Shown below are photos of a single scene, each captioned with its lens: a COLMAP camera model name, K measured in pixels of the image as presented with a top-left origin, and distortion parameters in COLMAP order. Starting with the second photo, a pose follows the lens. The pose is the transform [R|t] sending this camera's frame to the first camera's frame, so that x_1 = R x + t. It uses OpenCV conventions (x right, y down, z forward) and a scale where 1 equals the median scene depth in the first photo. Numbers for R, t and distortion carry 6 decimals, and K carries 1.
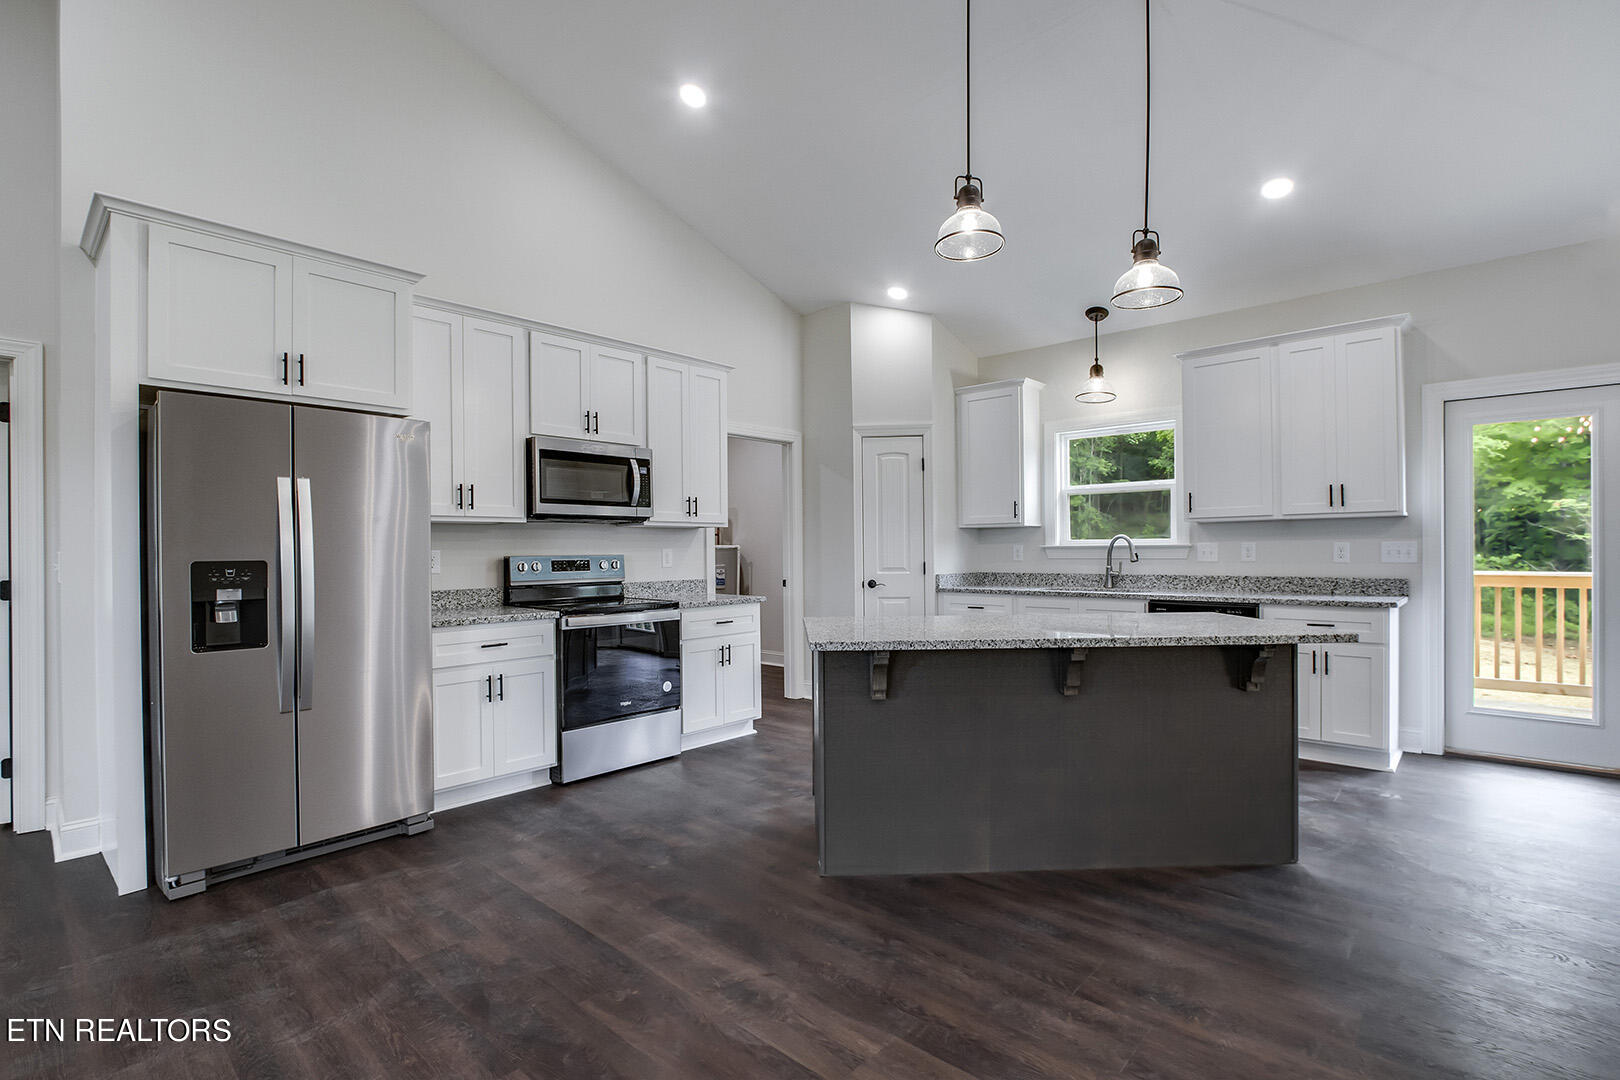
lens RADIAL K [[756.6, 0, 811.0], [0, 756.6, 547.5], [0, 0, 1]] dist [-0.018457, 0.000729]
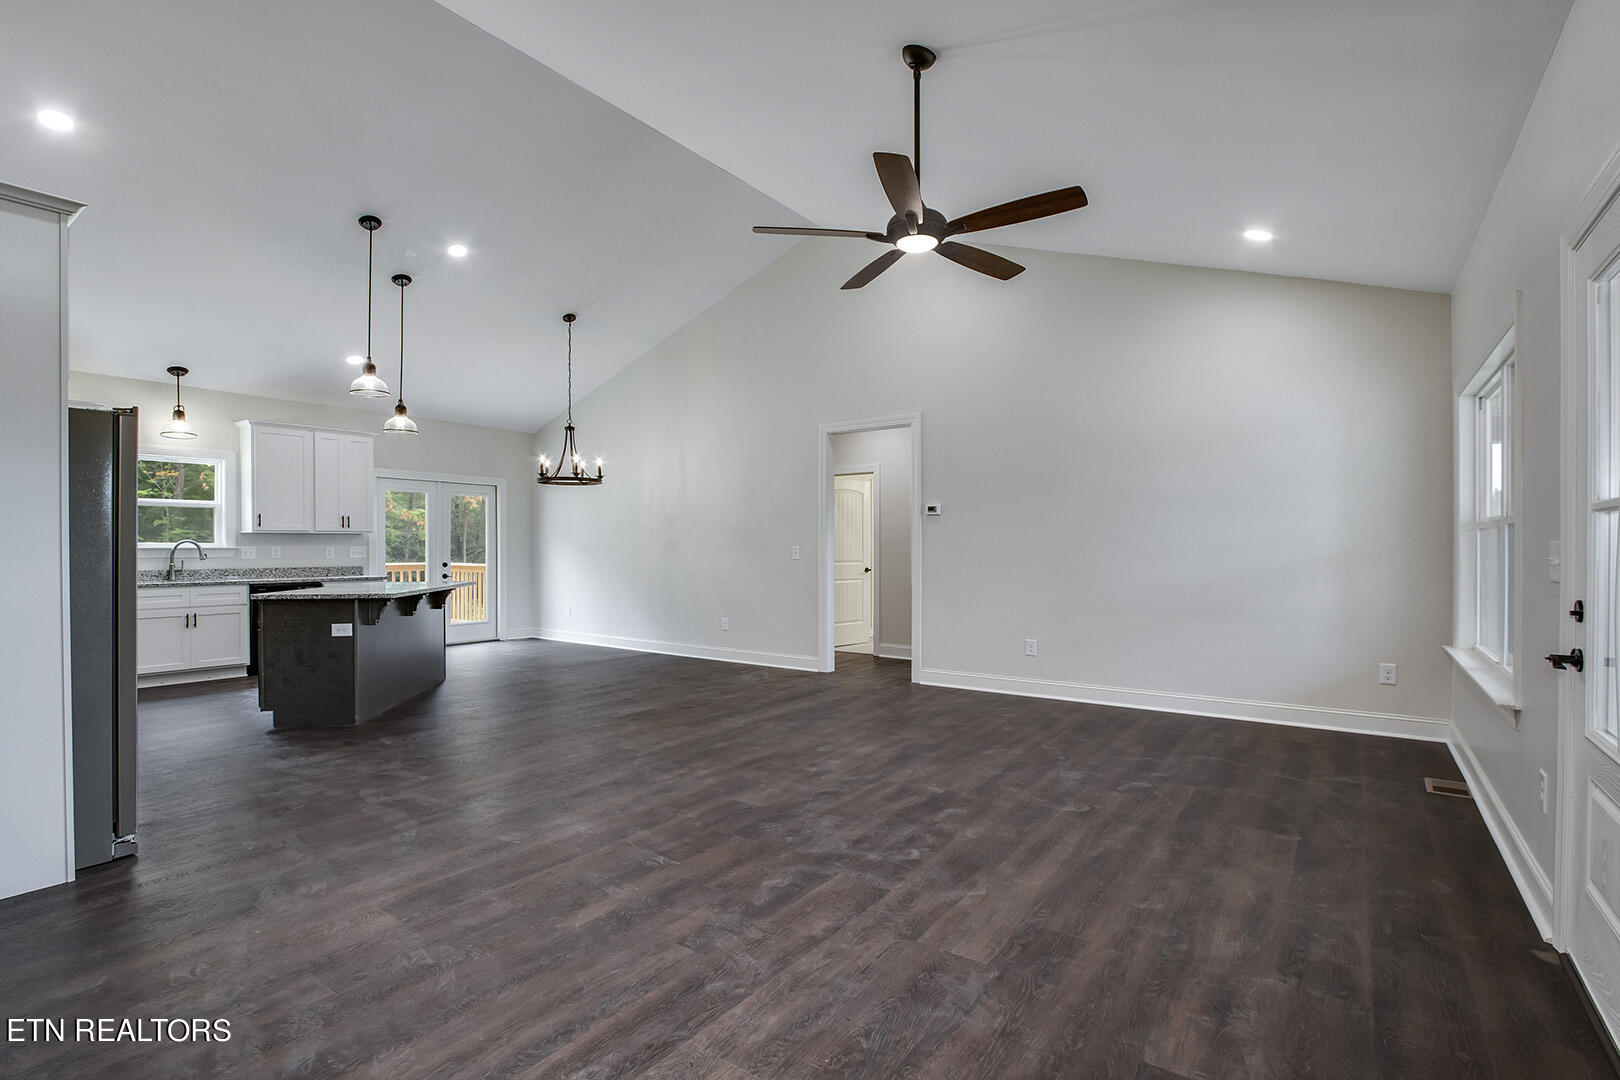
lens RADIAL K [[756.6, 0, 814.8], [0, 756.6, 548.3], [0, 0, 1]] dist [-0.018457, 0.000729]
pose [[-0.110522, 0.005988, 0.993856, -1.281851], [-0.001181, 0.999980, -0.006156, 0.006204], [-0.993873, -0.001854, -0.110513, 0.052293]]
